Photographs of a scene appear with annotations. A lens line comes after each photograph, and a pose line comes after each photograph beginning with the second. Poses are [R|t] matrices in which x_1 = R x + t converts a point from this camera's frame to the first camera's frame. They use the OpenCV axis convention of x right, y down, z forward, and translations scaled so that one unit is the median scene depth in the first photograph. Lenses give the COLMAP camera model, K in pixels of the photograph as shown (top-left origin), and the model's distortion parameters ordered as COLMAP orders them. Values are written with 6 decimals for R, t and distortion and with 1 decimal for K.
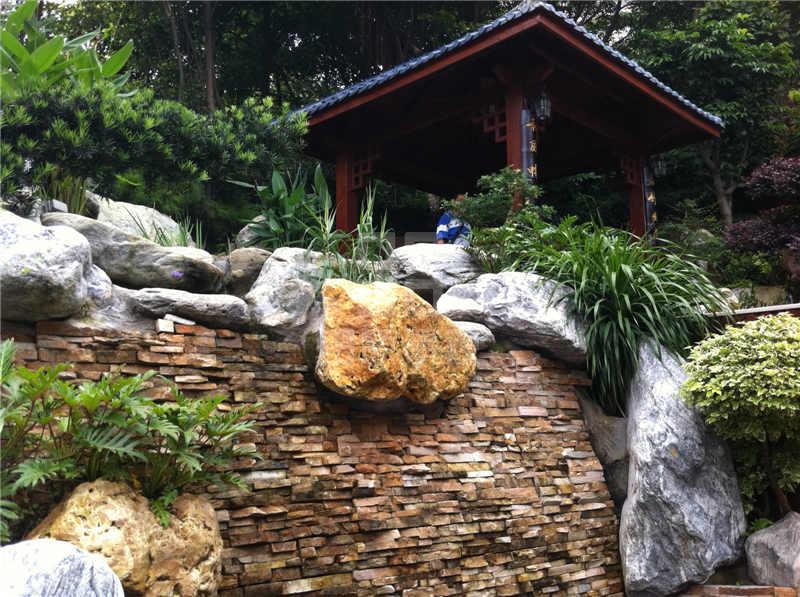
lens RADIAL K [[773.2, 0, 397.4], [0, 773.2, 269.3], [0, 0, 1]] dist [0.013984, 0.000000]
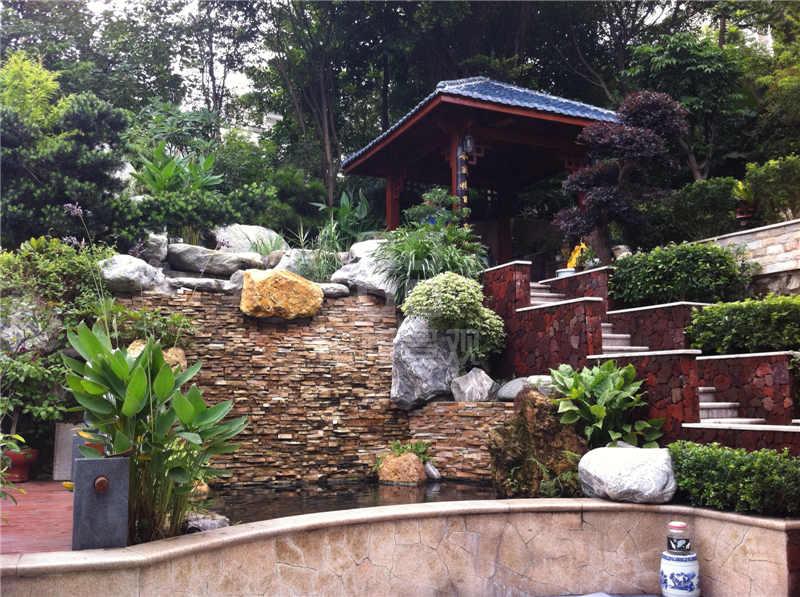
lens RADIAL K [[773.2, 0, 398.2], [0, 773.2, 283.4], [0, 0, 1]] dist [0.013984, 0.000000]
pose [[0.934205, -0.052261, -0.352888, 1.107661], [0.073877, 0.996109, 0.048058, -0.023328], [0.349003, -0.070966, 0.934431, -1.019231]]
